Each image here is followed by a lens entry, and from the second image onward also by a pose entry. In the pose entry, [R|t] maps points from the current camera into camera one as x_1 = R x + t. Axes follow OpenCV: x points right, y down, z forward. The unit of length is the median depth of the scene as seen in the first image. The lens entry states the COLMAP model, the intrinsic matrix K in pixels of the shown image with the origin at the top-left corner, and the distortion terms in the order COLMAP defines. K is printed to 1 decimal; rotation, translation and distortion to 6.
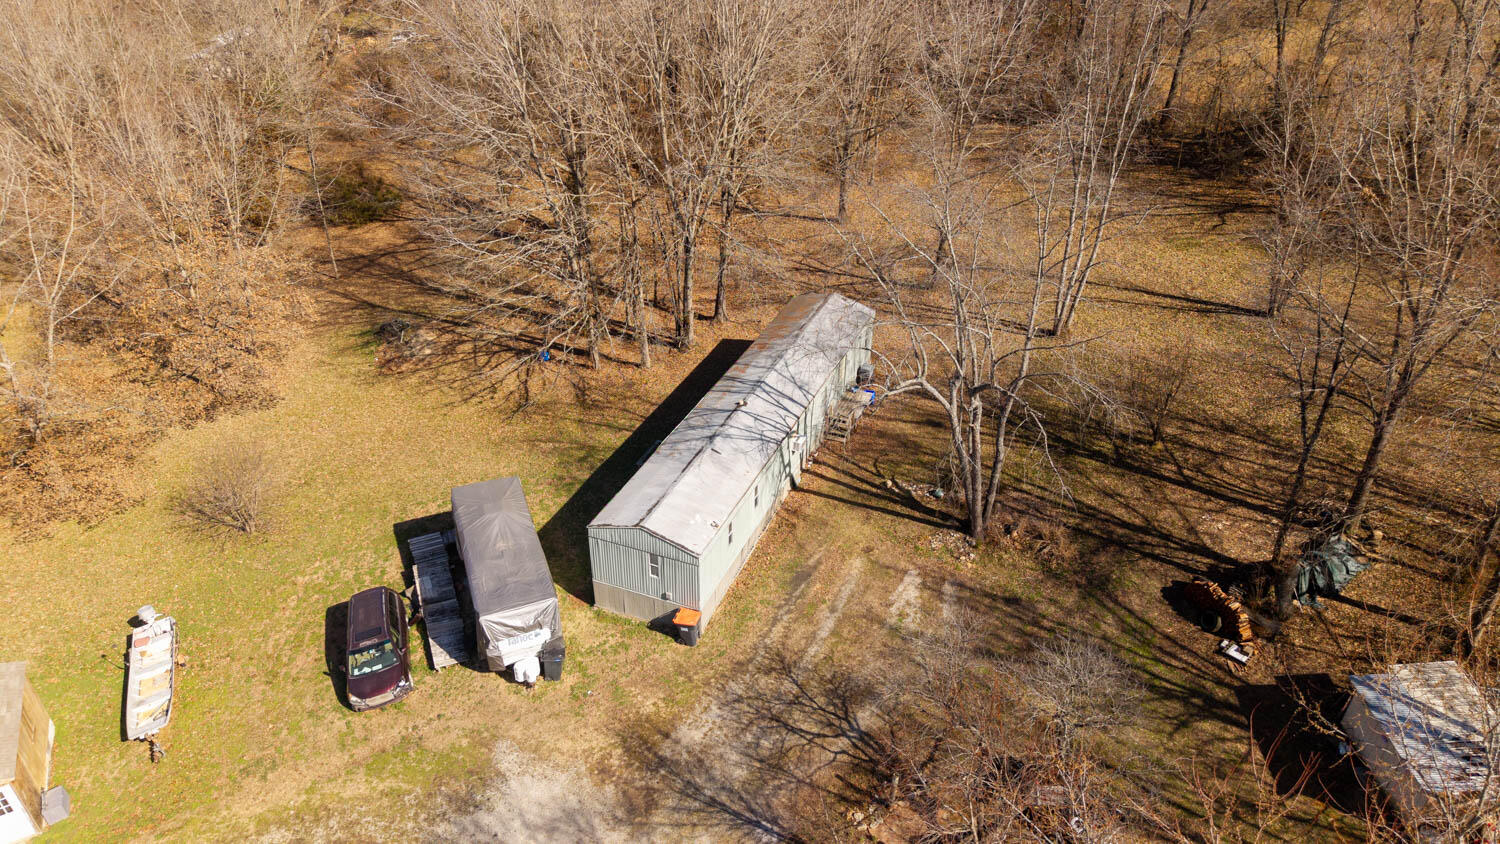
lens RADIAL K [[1005.2, 0, 750.0], [0, 1005.2, 422.0], [0, 0, 1]] dist [-0.000572, 0.000994]
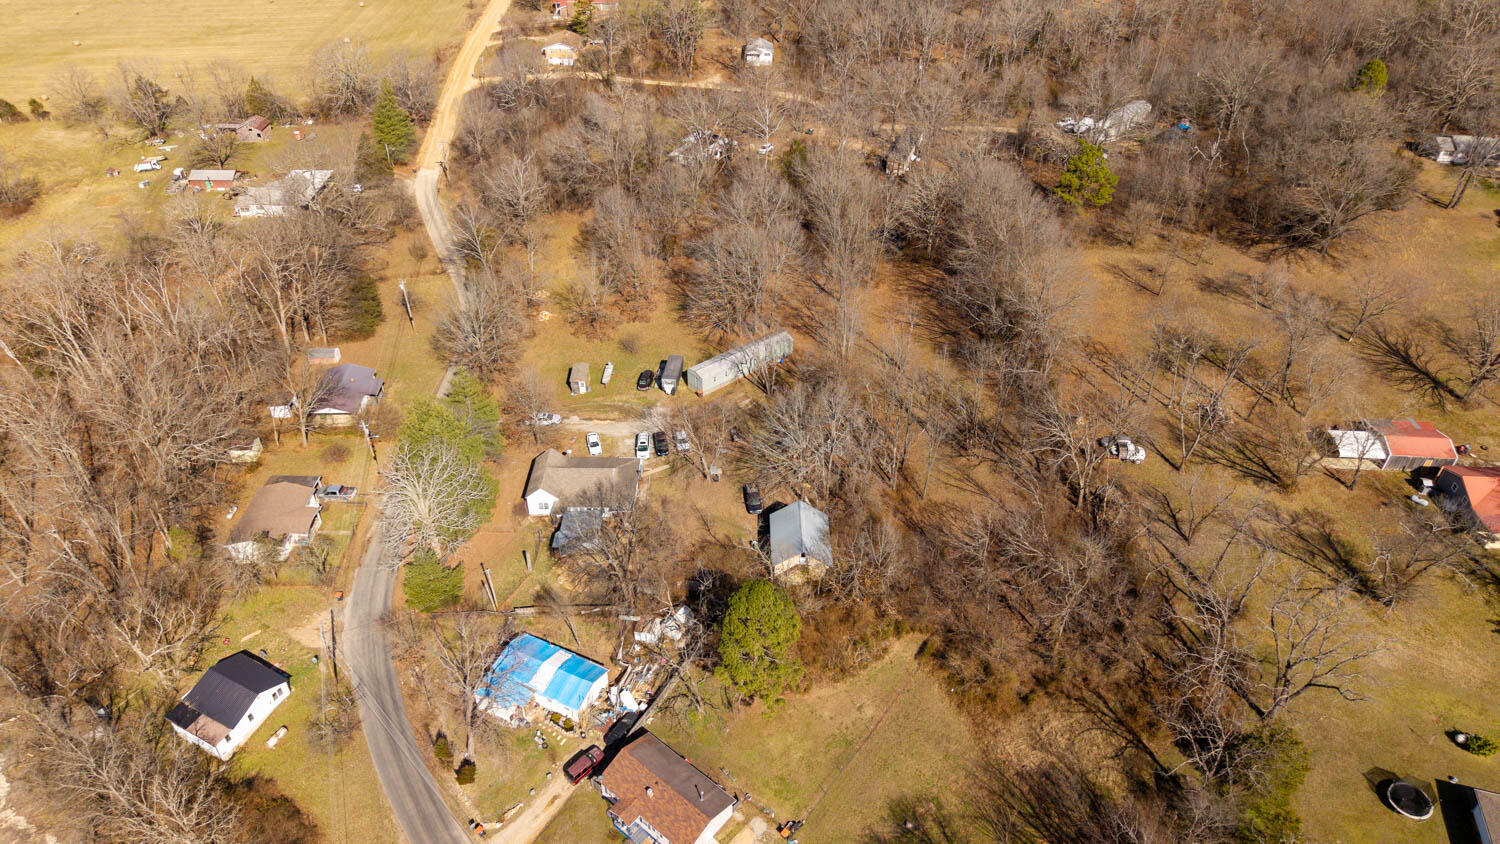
lens RADIAL K [[989.6, 0, 750.9], [0, 989.6, 433.0], [0, 0, 1]] dist [0.034560, -0.031486]
pose [[0.885021, 0.292195, -0.362437, 1.708449], [-0.254243, 0.955515, 0.149507, -0.350199], [0.389999, -0.040170, 0.919939, -2.928241]]
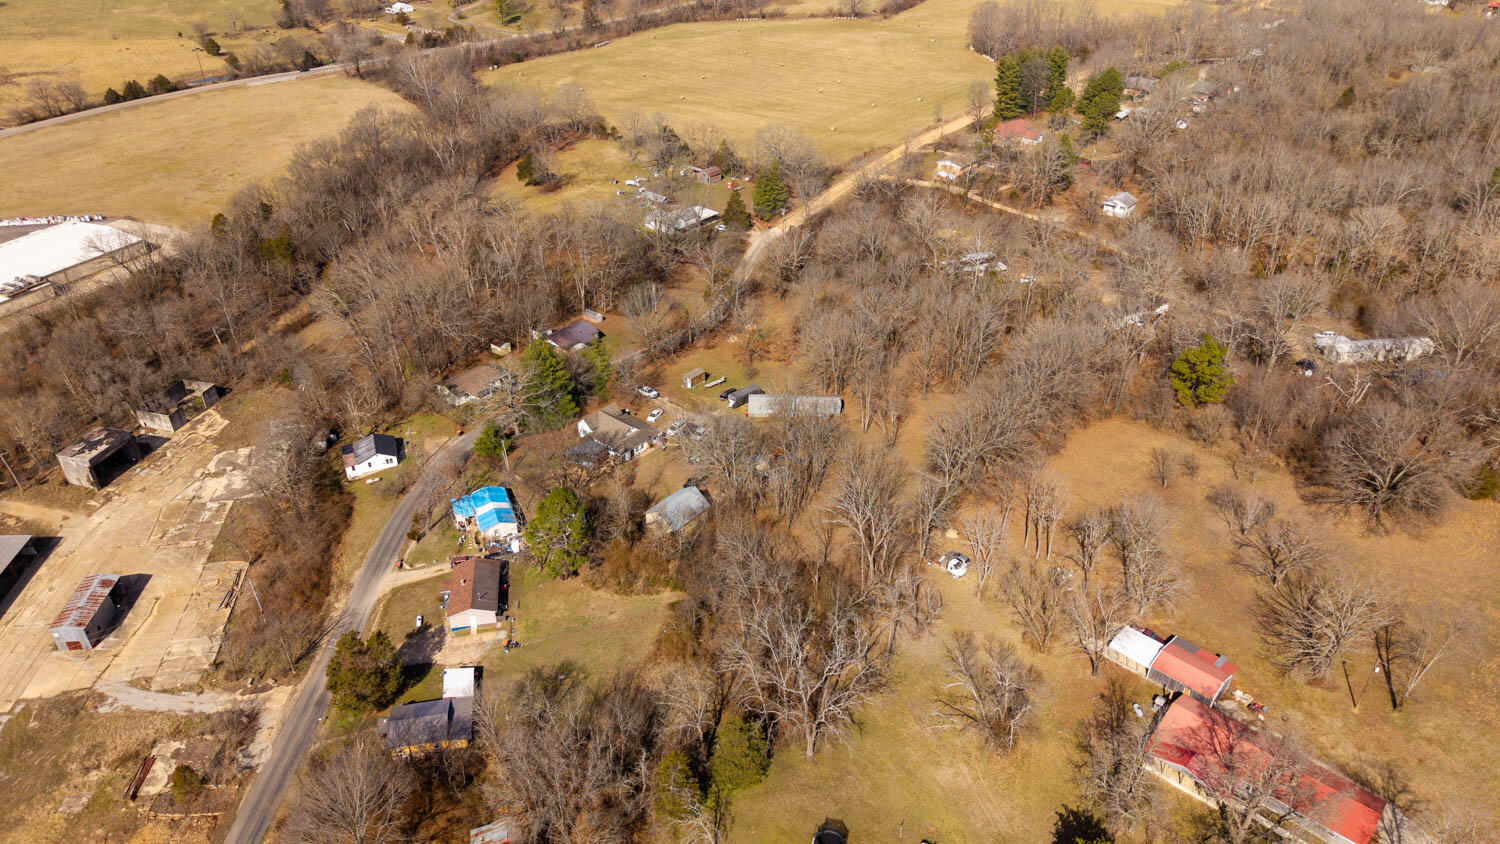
lens RADIAL K [[1038.4, 0, 750.0], [0, 1038.4, 422.0], [0, 0, 1]] dist [0.053187, -0.000189]
pose [[0.365089, 0.484573, -0.794921, 4.532689], [-0.494823, 0.824266, 0.275201, -1.379156], [0.788581, 0.292872, 0.540708, -2.219443]]
